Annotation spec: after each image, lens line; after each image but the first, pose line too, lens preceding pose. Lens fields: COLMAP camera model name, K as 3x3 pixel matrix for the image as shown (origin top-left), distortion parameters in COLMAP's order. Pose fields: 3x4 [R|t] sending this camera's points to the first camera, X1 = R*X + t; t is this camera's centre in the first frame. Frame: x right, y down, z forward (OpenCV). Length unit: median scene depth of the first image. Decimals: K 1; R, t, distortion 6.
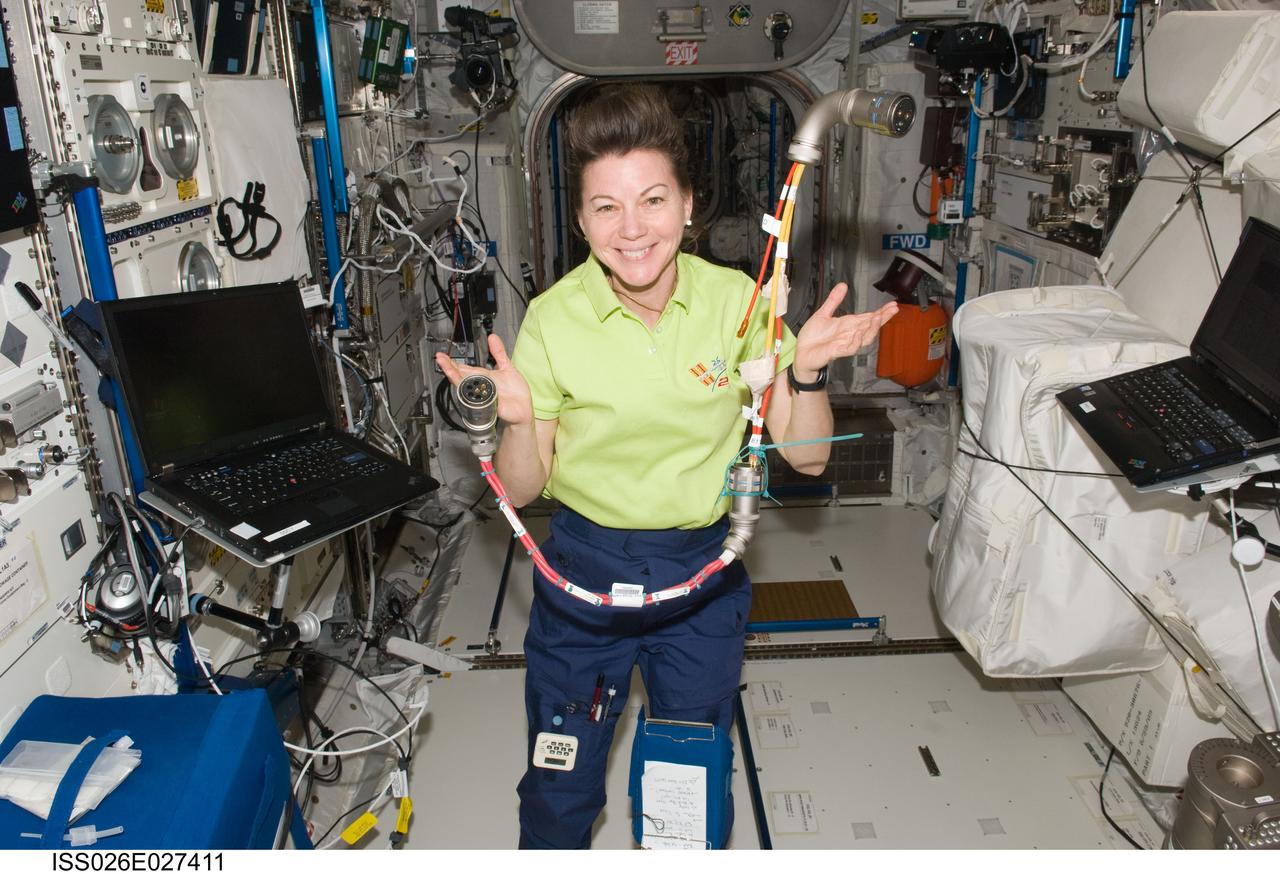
lens RADIAL K [[945.5, 0, 640.0], [0, 945.5, 437.0], [0, 0, 1]] dist [-0.075512, 0.000063]
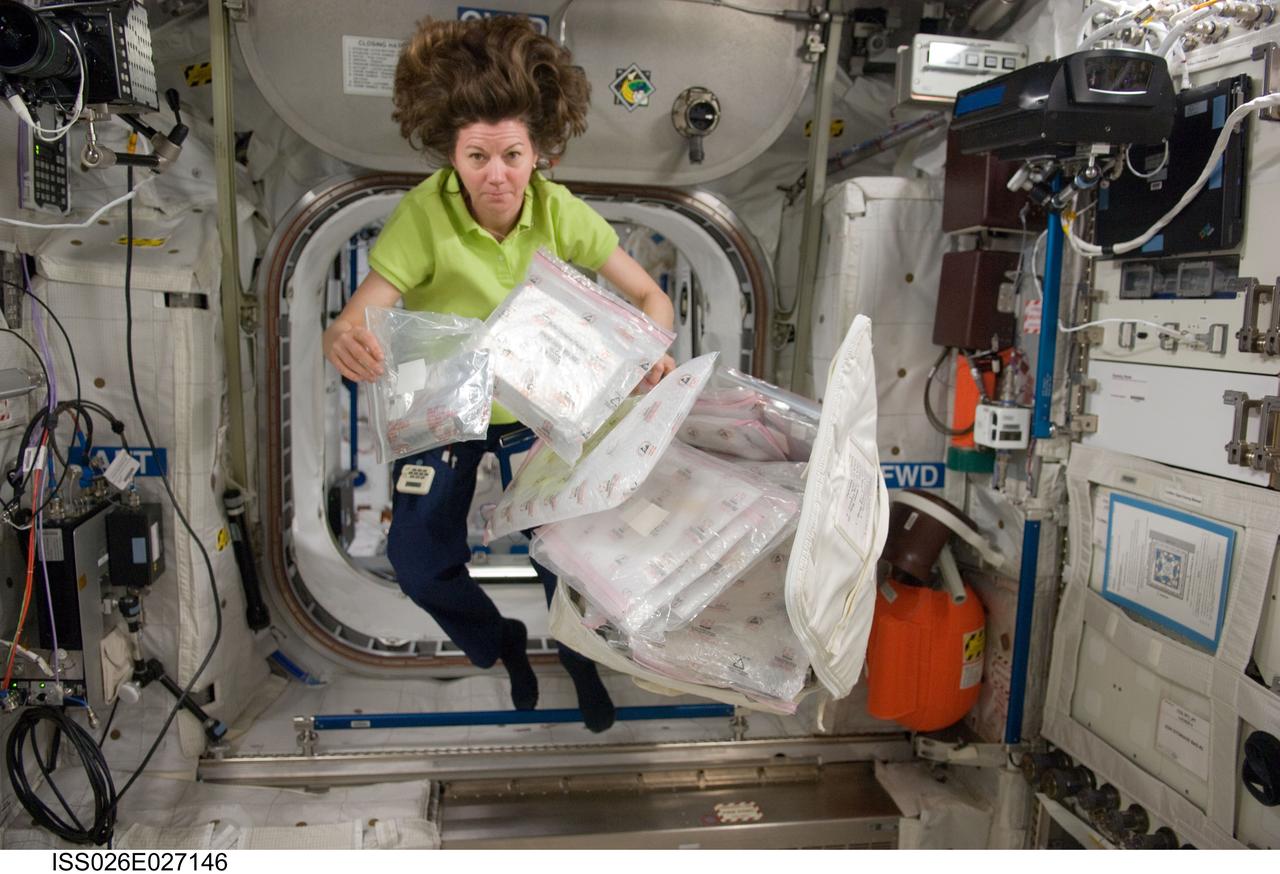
lens RADIAL K [[945.5, 0, 640.0], [0, 945.5, 437.0], [0, 0, 1]] dist [-0.075512, 0.000063]
pose [[0.990088, 0.040831, 0.134379, 0.041170], [-0.010804, 0.976114, -0.216990, -0.108088], [-0.140030, 0.213387, 0.966880, 0.472563]]
